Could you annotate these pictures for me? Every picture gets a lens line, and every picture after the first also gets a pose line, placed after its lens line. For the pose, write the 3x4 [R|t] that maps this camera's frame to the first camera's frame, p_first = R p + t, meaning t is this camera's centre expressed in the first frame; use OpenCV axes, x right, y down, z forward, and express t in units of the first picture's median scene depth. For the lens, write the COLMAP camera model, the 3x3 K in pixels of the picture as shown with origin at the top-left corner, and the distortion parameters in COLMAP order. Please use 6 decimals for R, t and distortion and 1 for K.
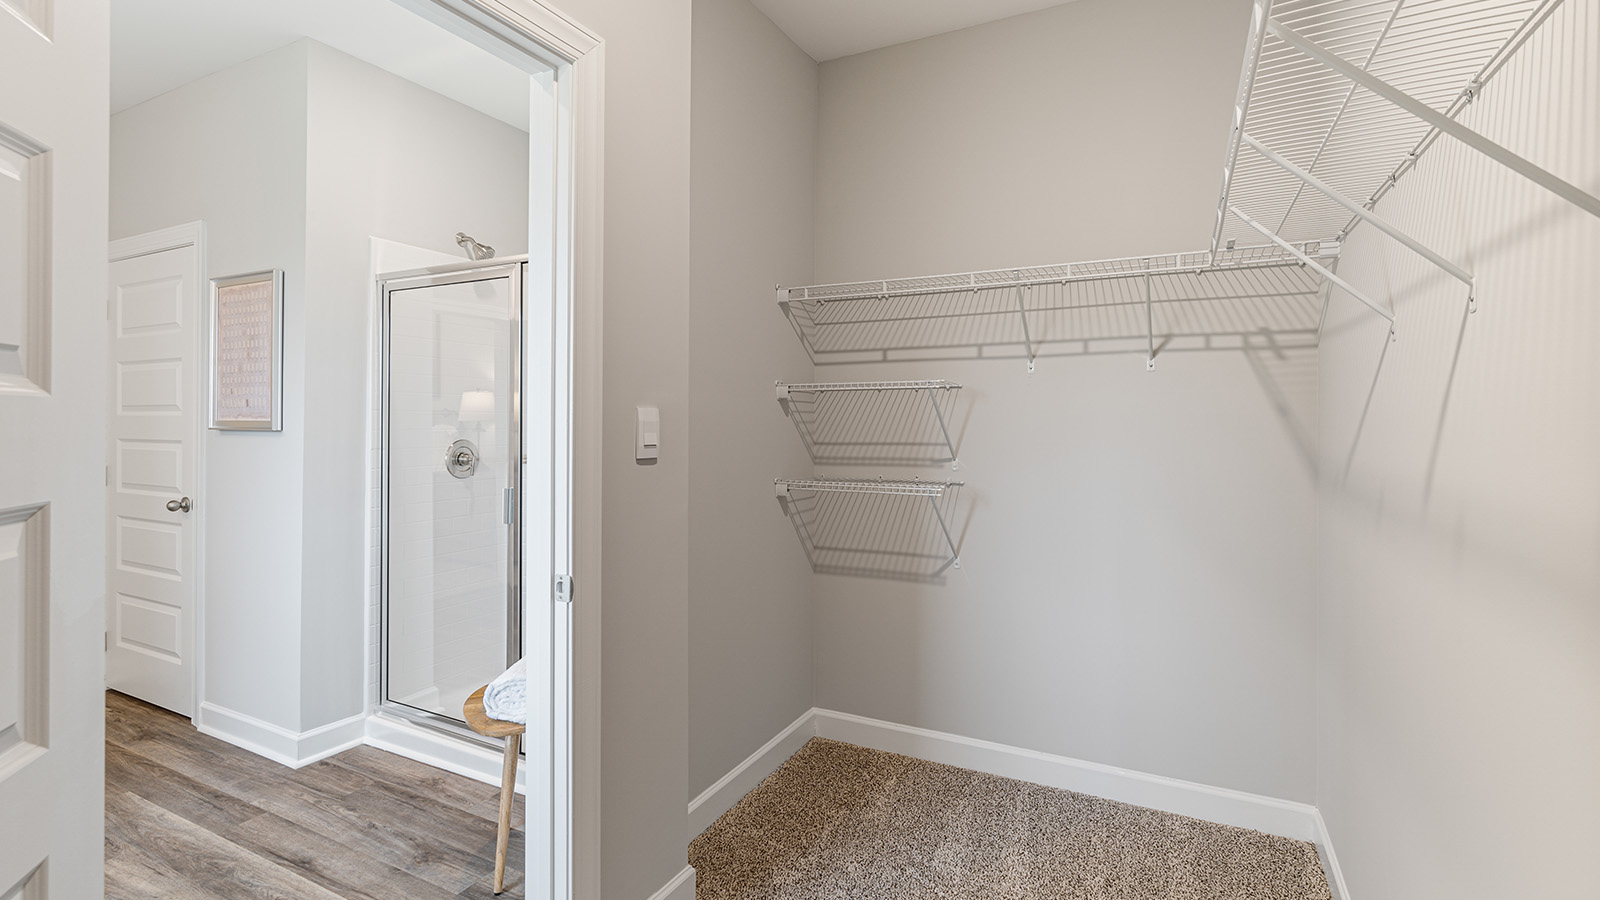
lens RADIAL K [[730.1, 0, 783.8], [0, 730.1, 417.9], [0, 0, 1]] dist [0.010403, 0.000881]
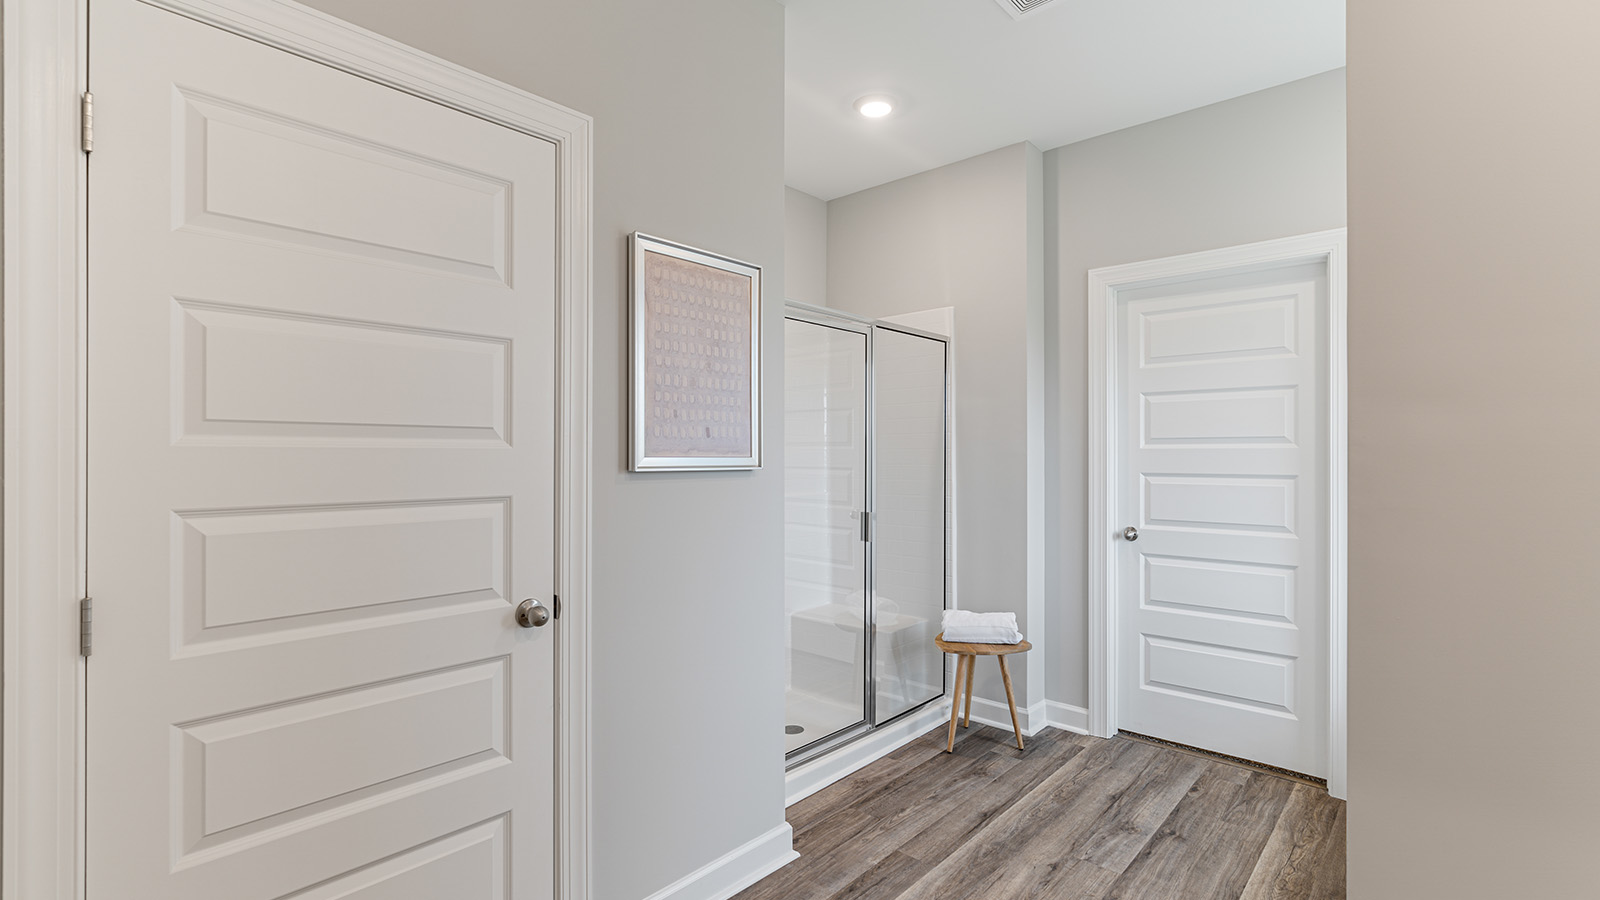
lens RADIAL K [[730.1, 0, 794.8], [0, 730.1, 455.3], [0, 0, 1]] dist [0.010403, 0.000881]
pose [[0.245260, -0.002515, 0.969454, -1.741893], [-0.004443, 0.999983, 0.003718, -0.000711], [-0.969447, -0.005219, 0.245245, 0.920184]]
